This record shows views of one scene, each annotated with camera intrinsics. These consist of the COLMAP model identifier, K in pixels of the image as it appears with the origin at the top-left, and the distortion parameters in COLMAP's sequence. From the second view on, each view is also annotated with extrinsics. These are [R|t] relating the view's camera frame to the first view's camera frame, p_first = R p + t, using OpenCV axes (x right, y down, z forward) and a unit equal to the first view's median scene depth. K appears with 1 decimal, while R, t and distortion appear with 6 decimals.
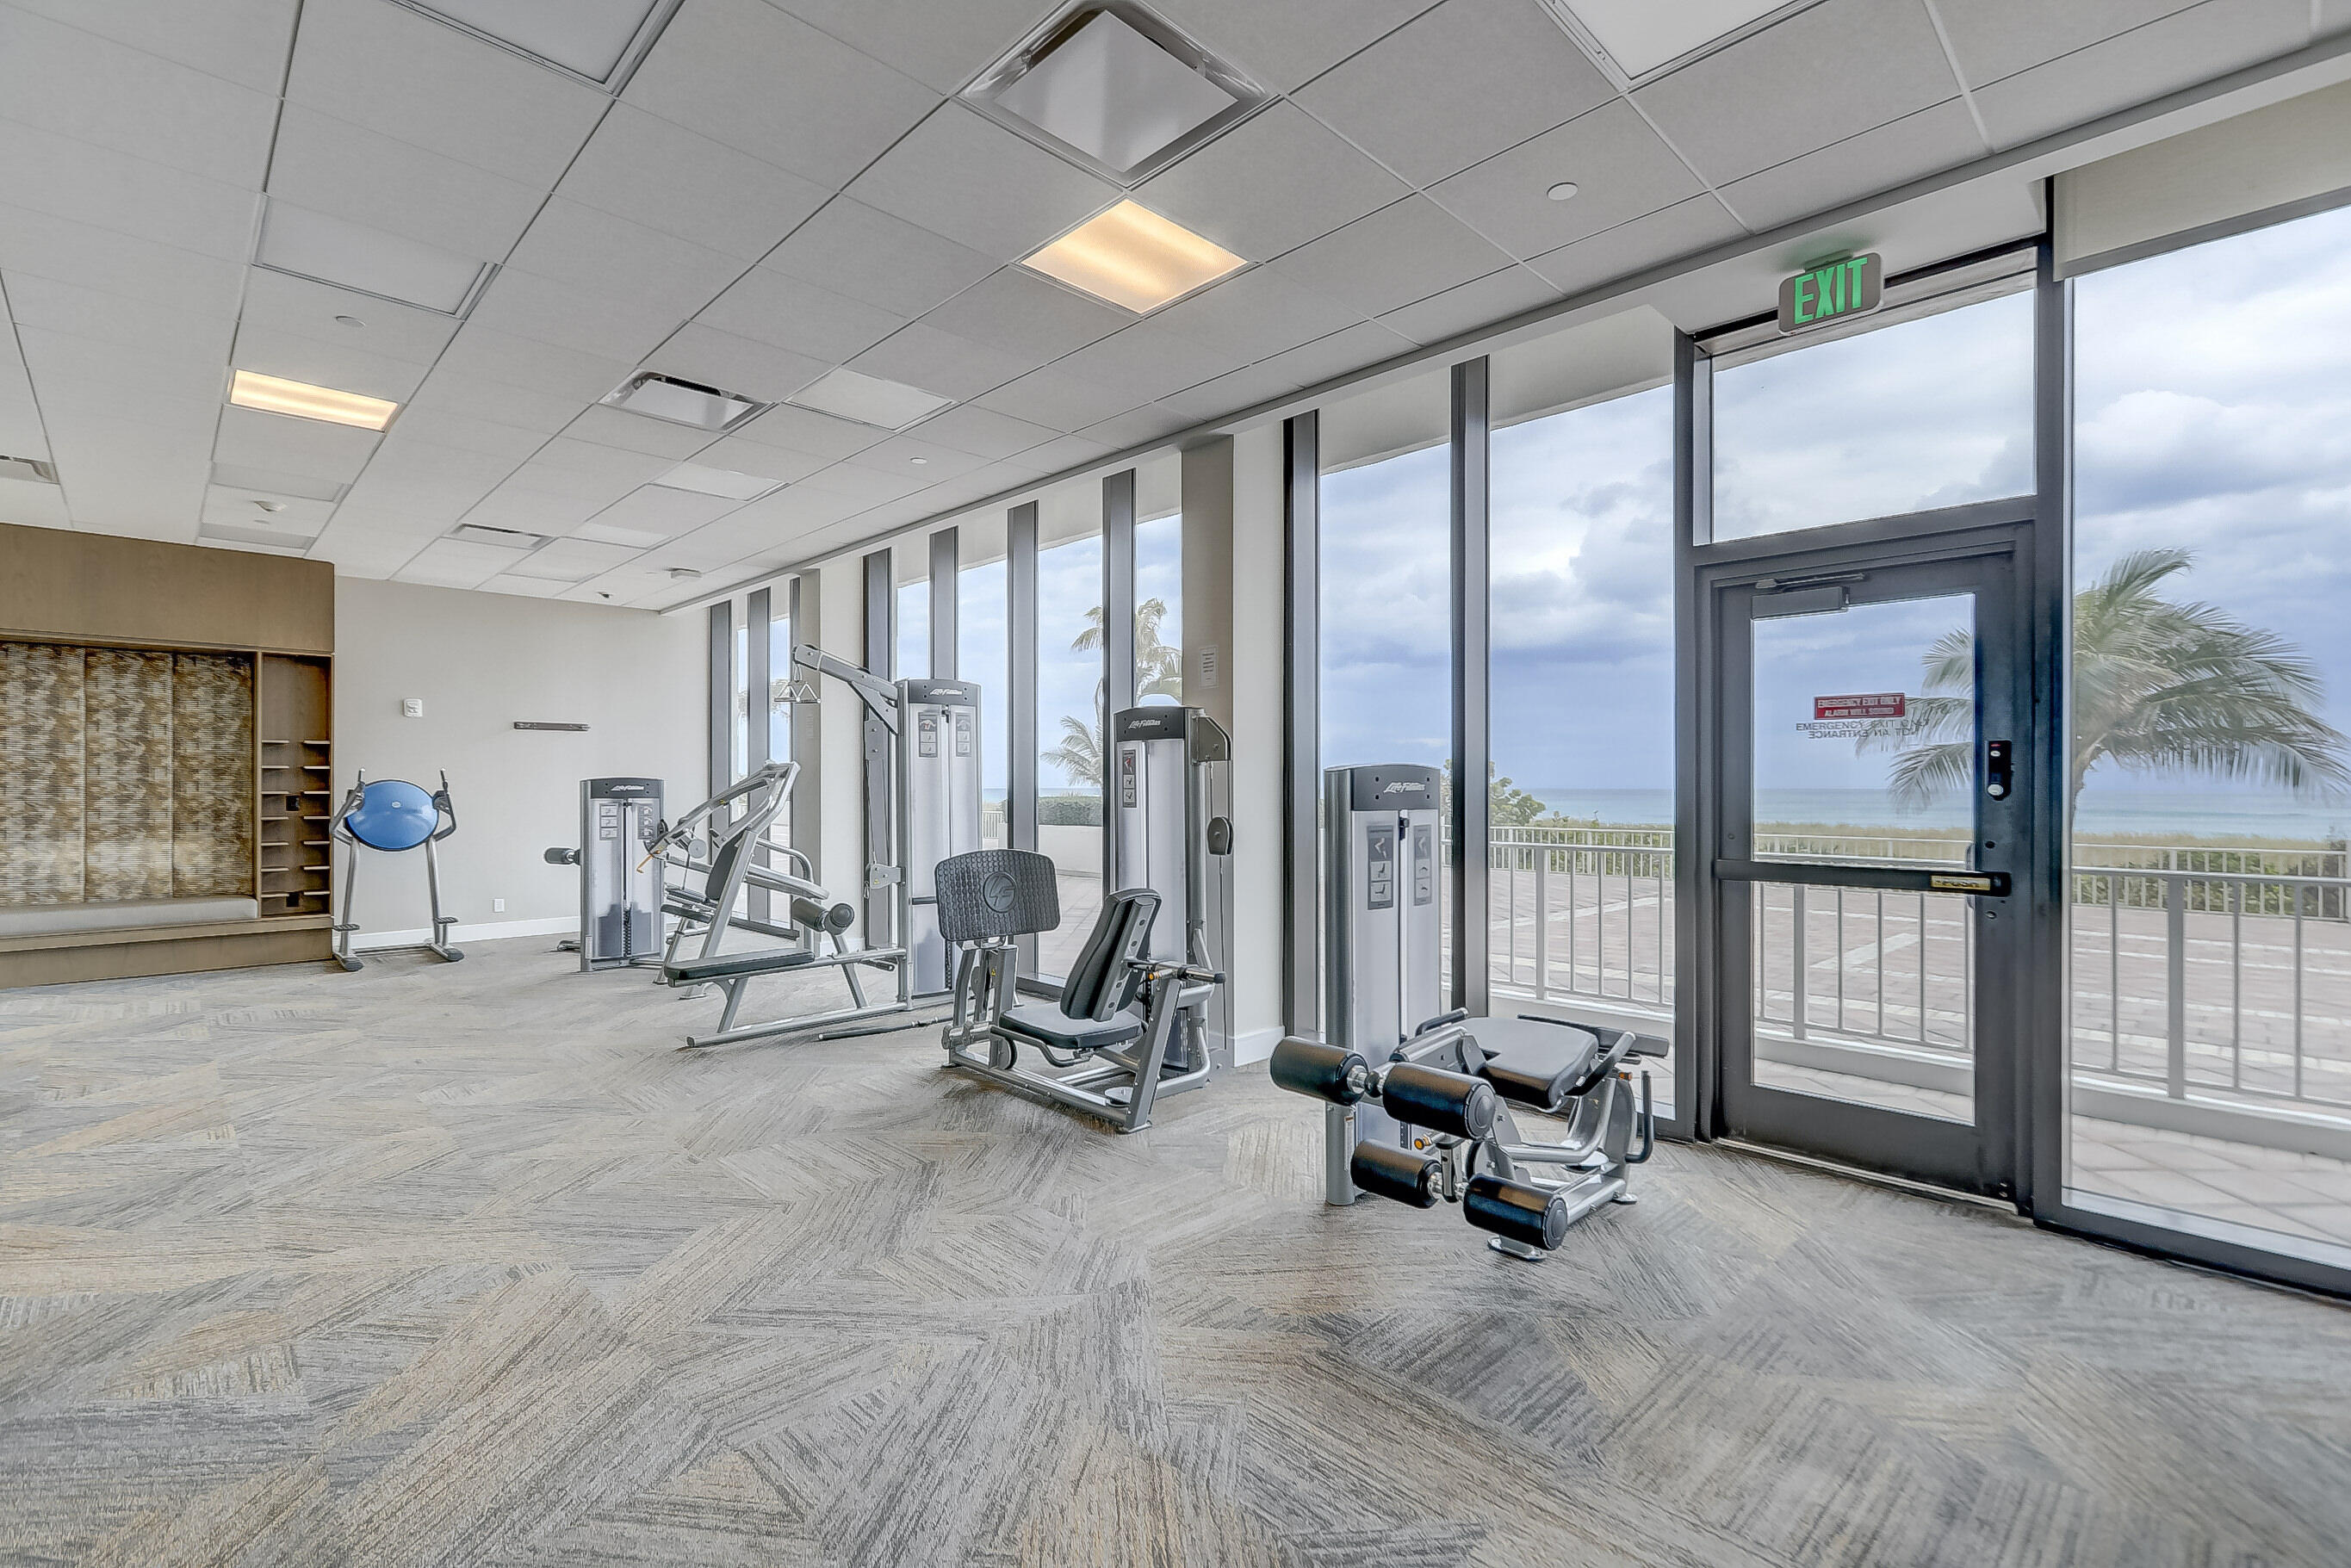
lens RADIAL K [[1058.7, 0, 1177.3], [0, 1058.7, 781.8], [0, 0, 1]] dist [0.000895, 0.000022]
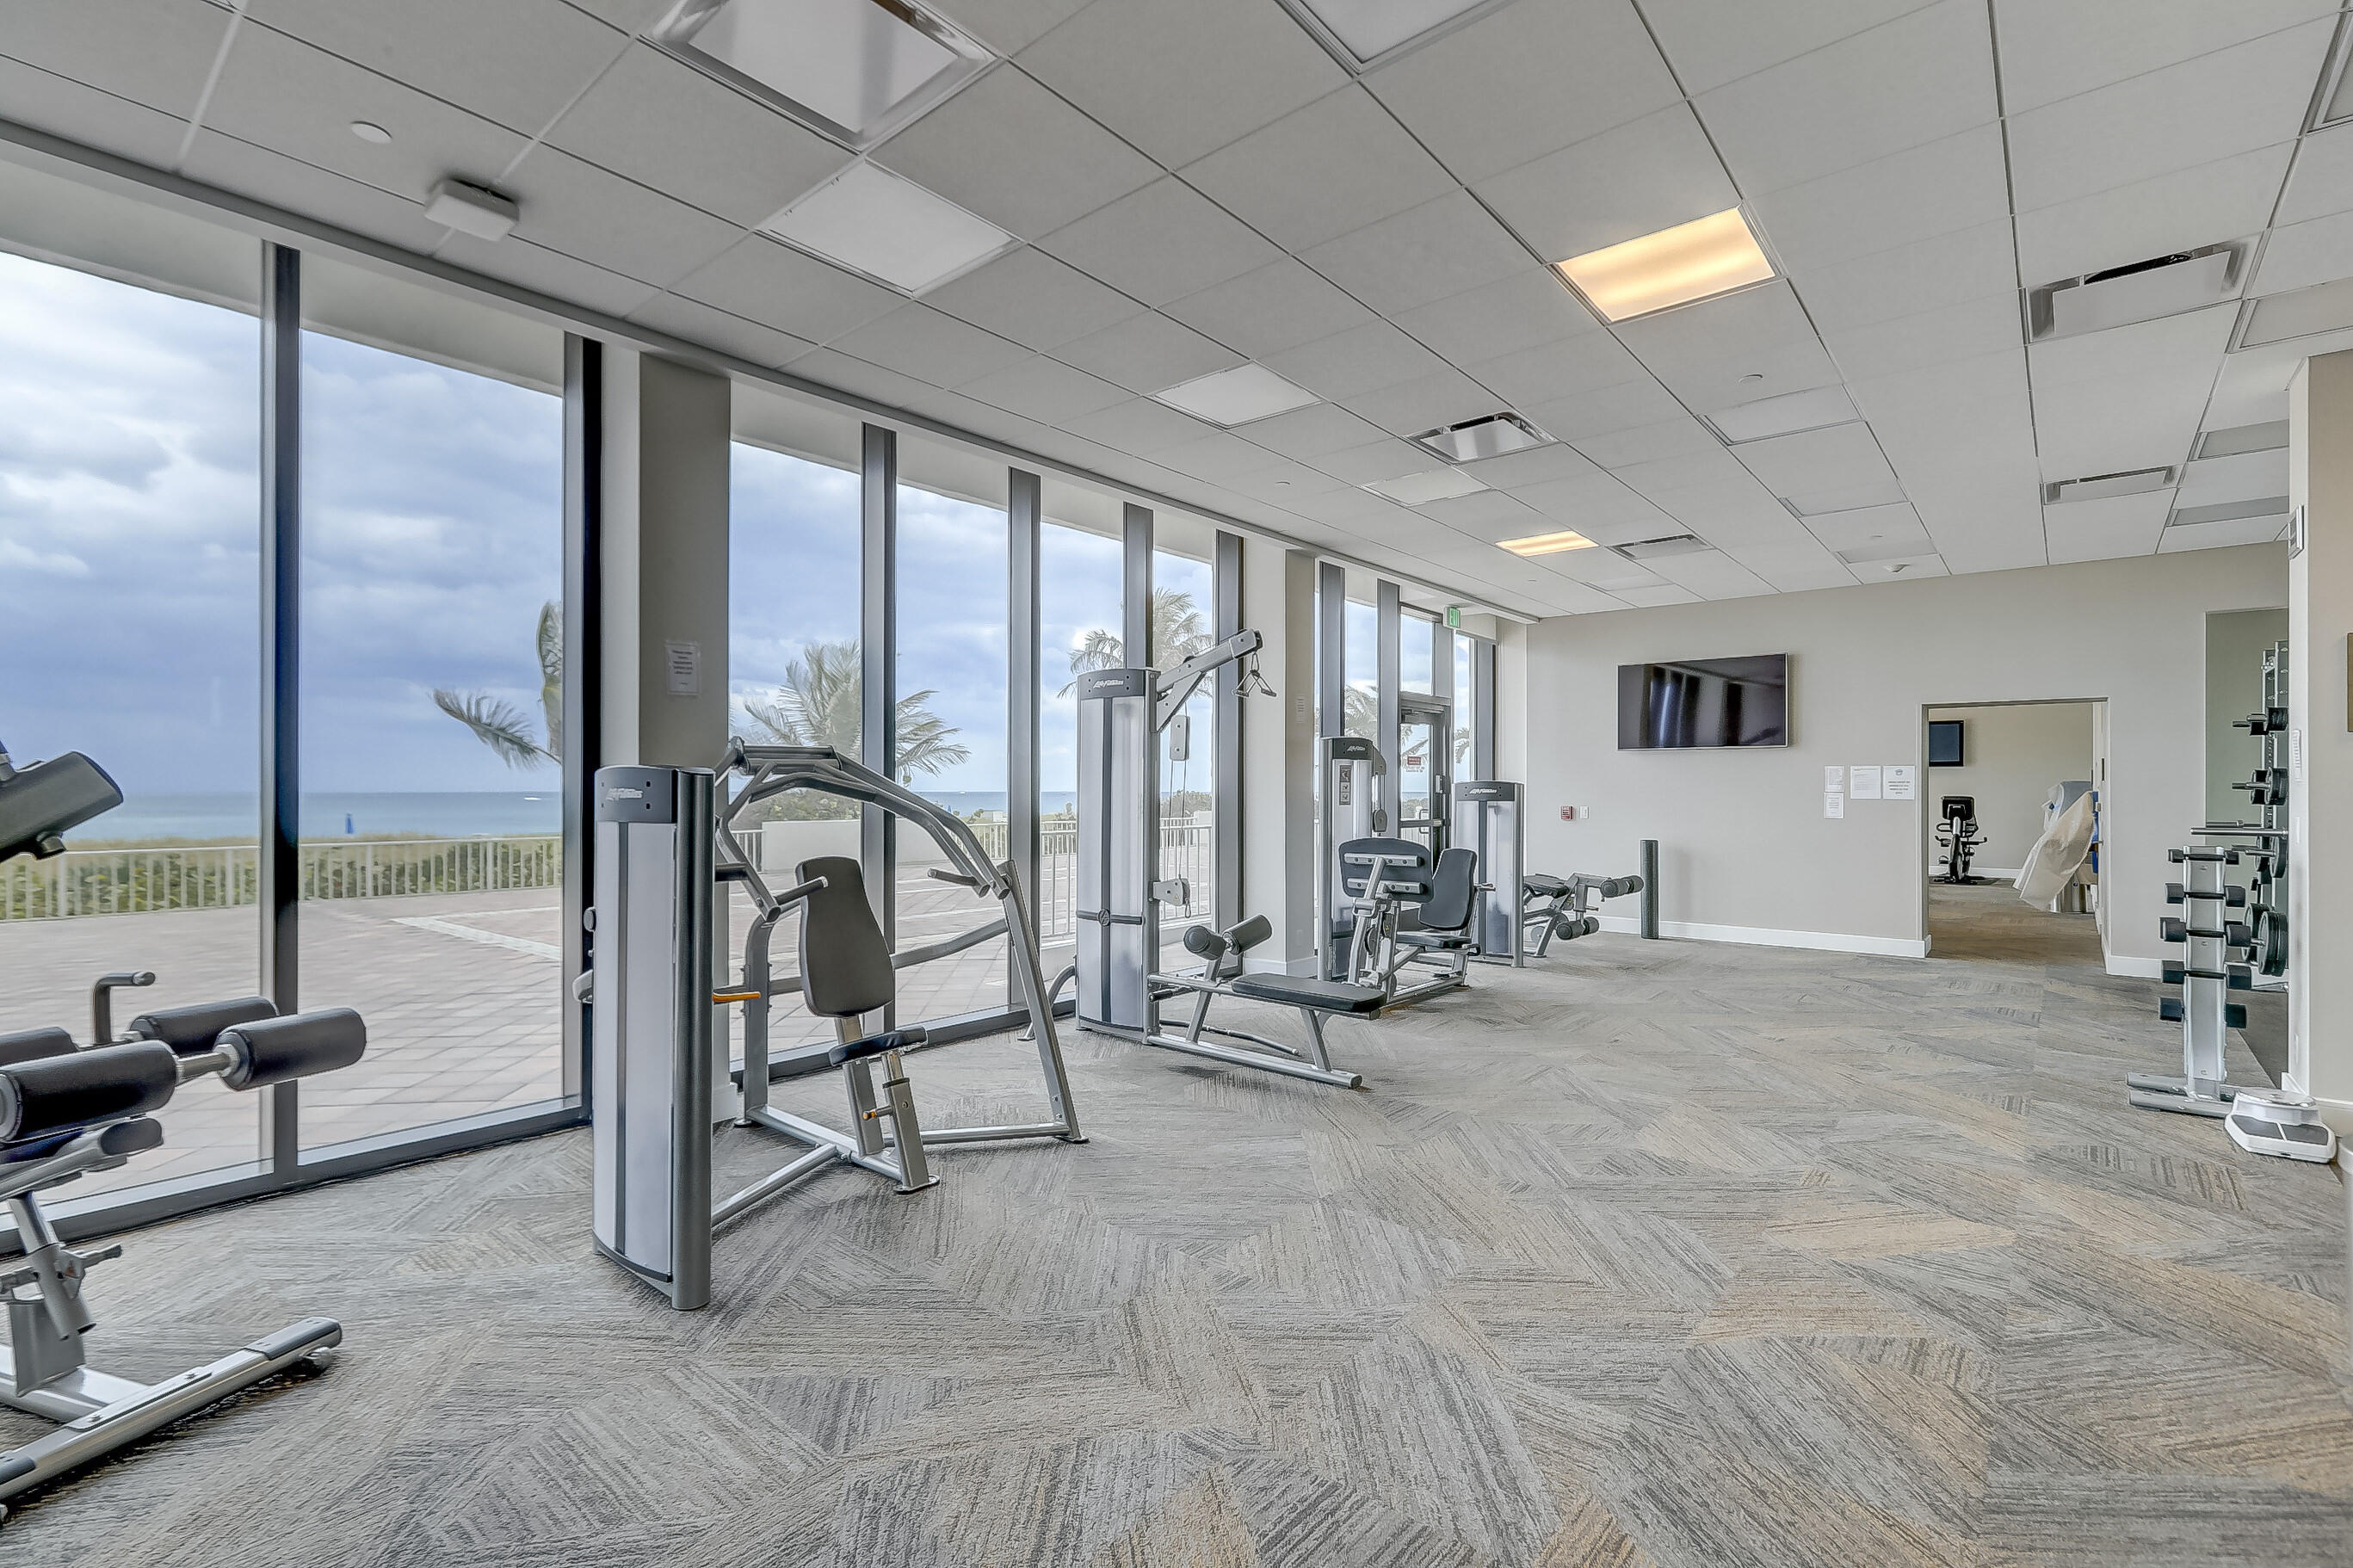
lens RADIAL K [[1059.6, 0, 1183.9], [0, 1059.6, 786.1], [0, 0, 1]] dist [0.000895, 0.000022]
pose [[-0.103114, 0.004298, 0.994660, -1.659654], [-0.000962, 0.999990, -0.004421, 0.005171], [-0.994669, -0.001412, -0.103109, 1.548142]]
